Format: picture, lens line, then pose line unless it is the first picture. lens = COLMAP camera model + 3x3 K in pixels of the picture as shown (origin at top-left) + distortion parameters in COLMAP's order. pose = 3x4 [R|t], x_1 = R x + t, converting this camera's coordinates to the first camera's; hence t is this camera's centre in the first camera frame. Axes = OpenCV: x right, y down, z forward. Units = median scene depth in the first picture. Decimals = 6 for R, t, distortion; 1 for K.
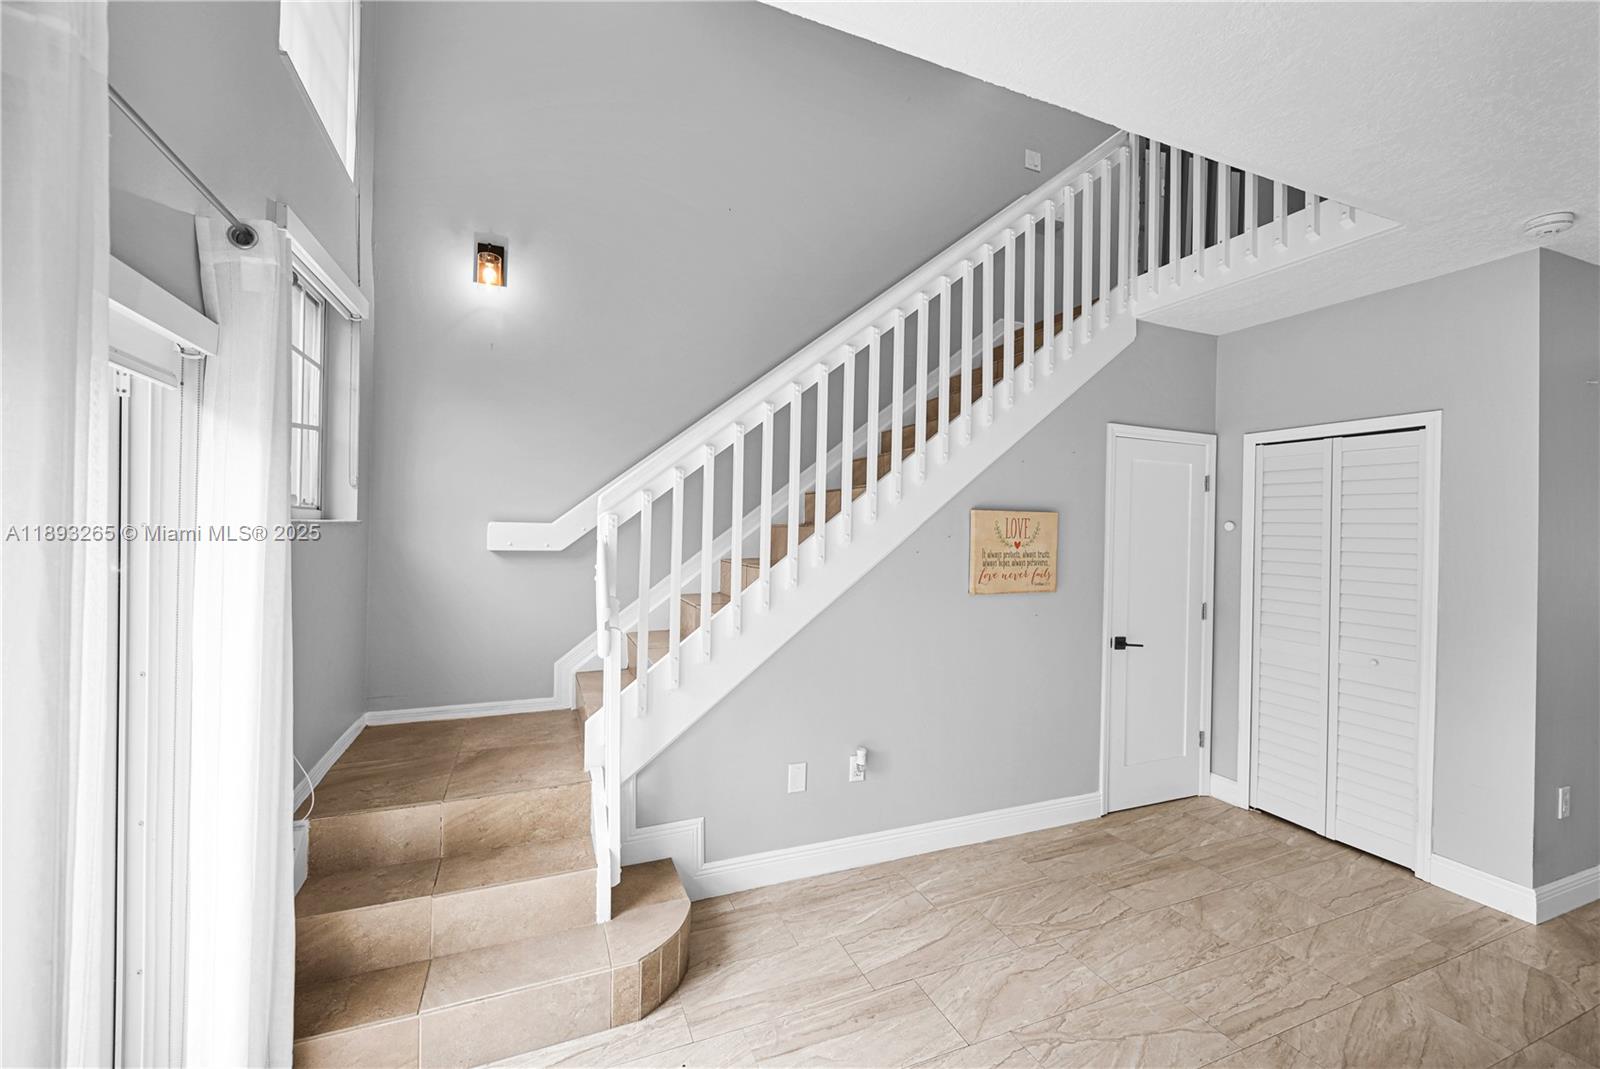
lens RADIAL K [[647.9, 0, 802.1], [0, 647.9, 531.1], [0, 0, 1]] dist [0.000724, 0.000133]
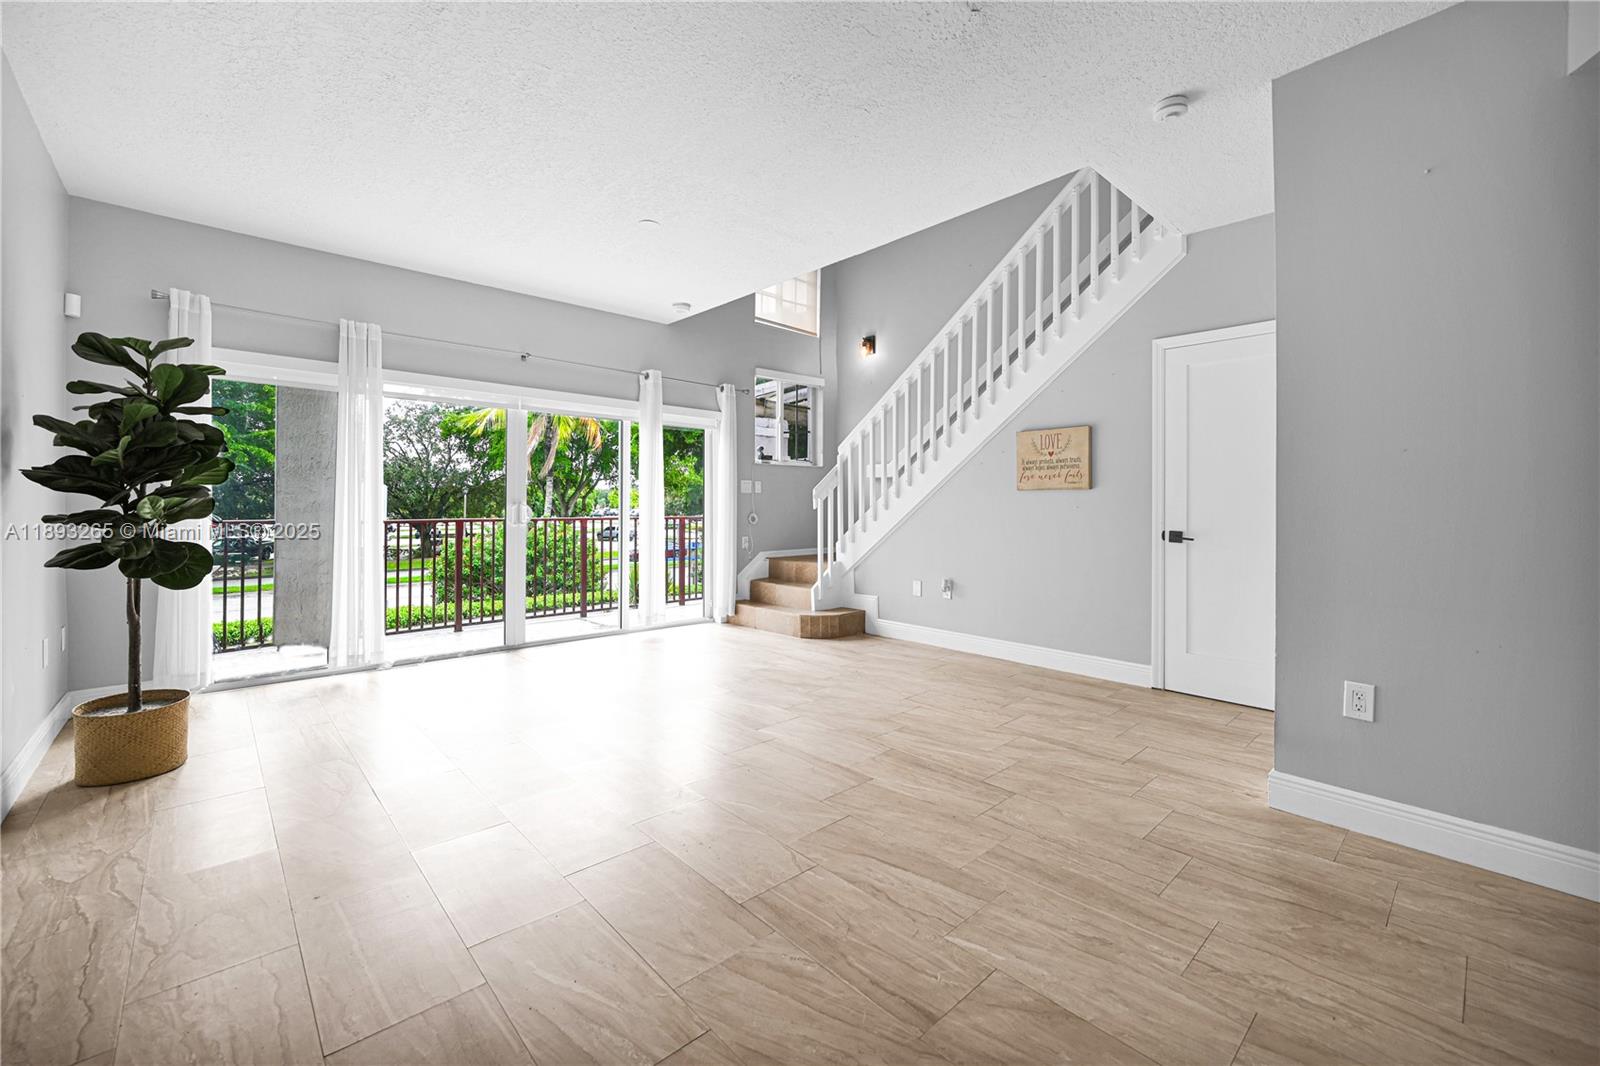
lens RADIAL K [[641.8, 0, 803.1], [0, 641.8, 506.3], [0, 0, 1]] dist [-0.000538, 0.000122]
pose [[0.357088, -0.013320, -0.933976, 1.432545], [0.002936, 0.999909, -0.013137, 0.150652], [0.934066, 0.001949, 0.357095, 0.034338]]
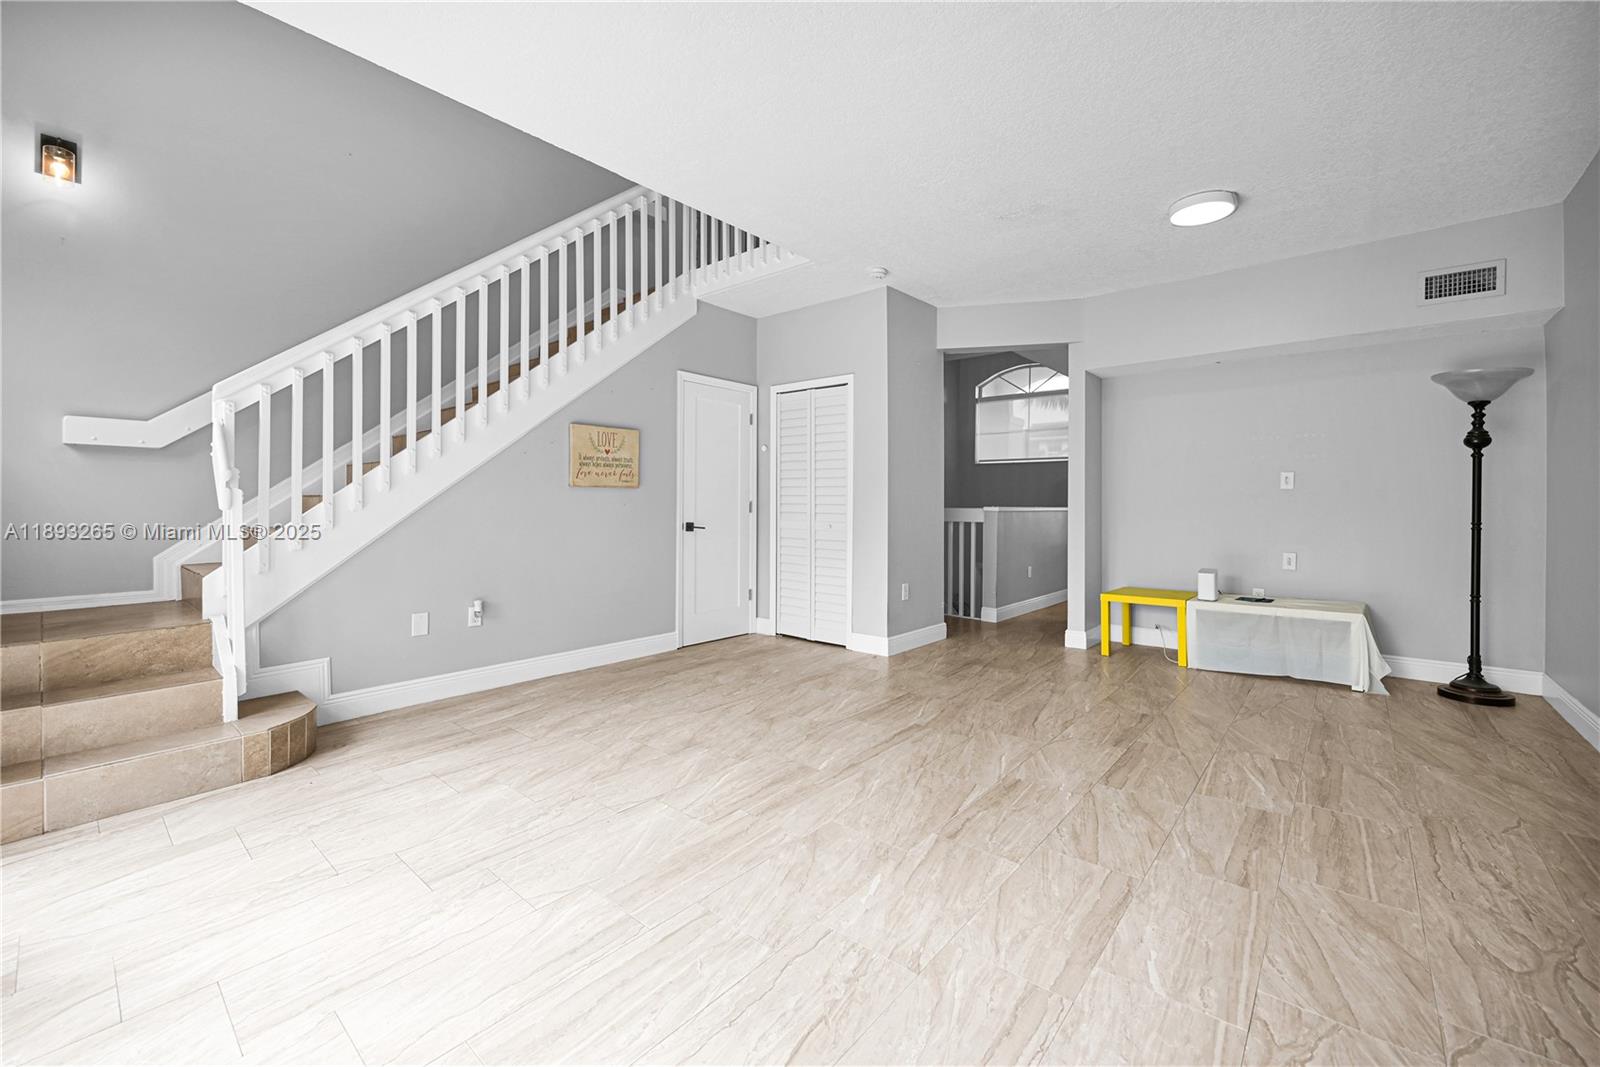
lens RADIAL K [[641.8, 0, 803.1], [0, 641.8, 506.8], [0, 0, 1]] dist [-0.000538, 0.000122]
pose [[0.889689, -0.016653, 0.456263, 0.080397], [0.012706, 0.999851, 0.011718, 0.130017], [-0.456390, -0.004628, 0.889768, -0.409623]]
